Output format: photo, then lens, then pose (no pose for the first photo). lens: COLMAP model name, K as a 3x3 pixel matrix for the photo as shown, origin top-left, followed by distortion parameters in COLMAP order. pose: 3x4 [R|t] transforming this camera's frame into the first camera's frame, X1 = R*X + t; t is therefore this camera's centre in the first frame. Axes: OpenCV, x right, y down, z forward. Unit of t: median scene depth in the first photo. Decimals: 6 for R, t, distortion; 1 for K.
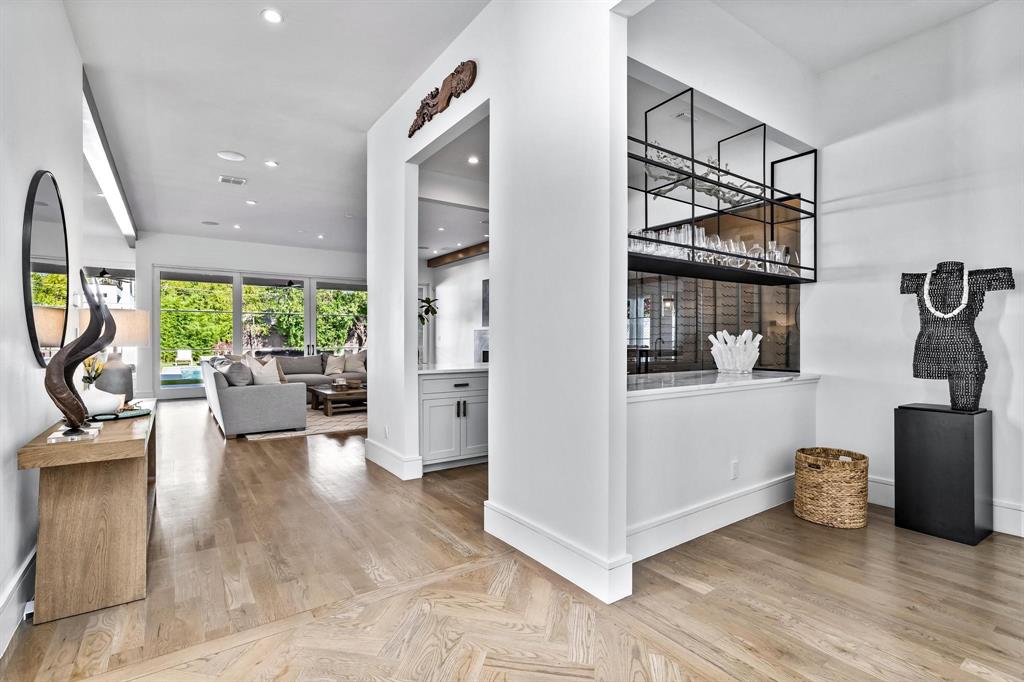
lens RADIAL K [[486.5, 0, 509.1], [0, 486.5, 334.8], [0, 0, 1]] dist [-0.005774, -0.000072]
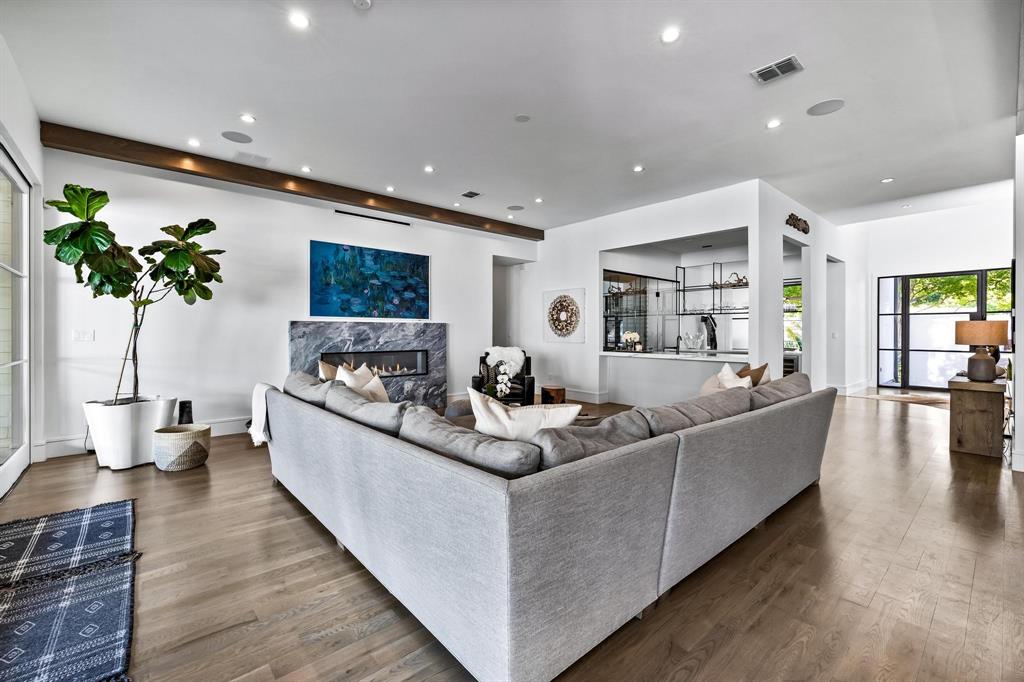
lens RADIAL K [[431.8, 0, 508.2], [0, 431.8, 335.9], [0, 0, 1]] dist [0.001564, -0.000152]
pose [[-0.105681, -0.008582, 0.994363, -0.573655], [-0.010686, 0.999915, 0.007495, 0.001543], [-0.994343, -0.009834, -0.105763, 0.748859]]
